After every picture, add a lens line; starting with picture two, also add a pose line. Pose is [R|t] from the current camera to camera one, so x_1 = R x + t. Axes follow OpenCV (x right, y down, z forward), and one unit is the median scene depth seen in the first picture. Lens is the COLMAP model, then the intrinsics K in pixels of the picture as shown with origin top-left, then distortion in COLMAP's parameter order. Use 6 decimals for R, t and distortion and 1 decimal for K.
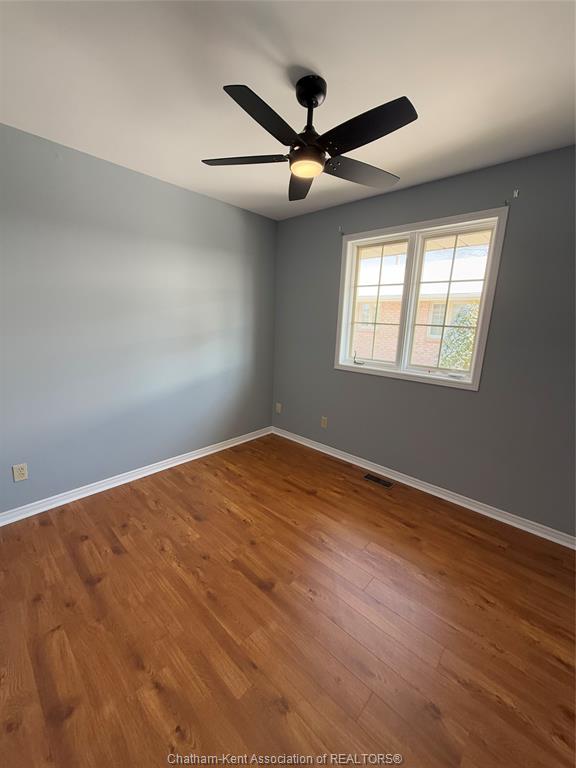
lens RADIAL K [[305.1, 0, 285.7], [0, 305.1, 383.0], [0, 0, 1]] dist [0.001716, 0.000146]
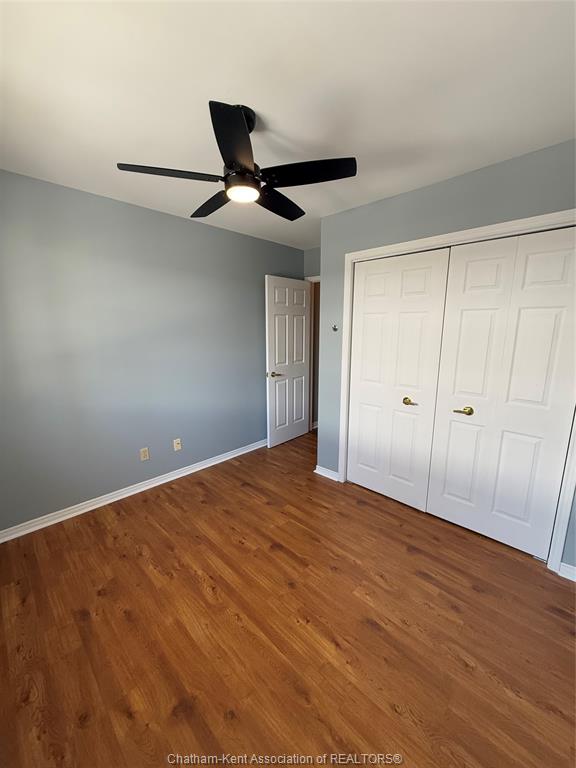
lens RADIAL K [[305.1, 0, 287.3], [0, 305.1, 389.1], [0, 0, 1]] dist [0.001716, 0.000146]
pose [[-0.999226, -0.038173, 0.009452, -0.082720], [-0.031076, 0.913736, 0.405118, -0.398900], [-0.024101, 0.404511, -0.914216, 1.652745]]
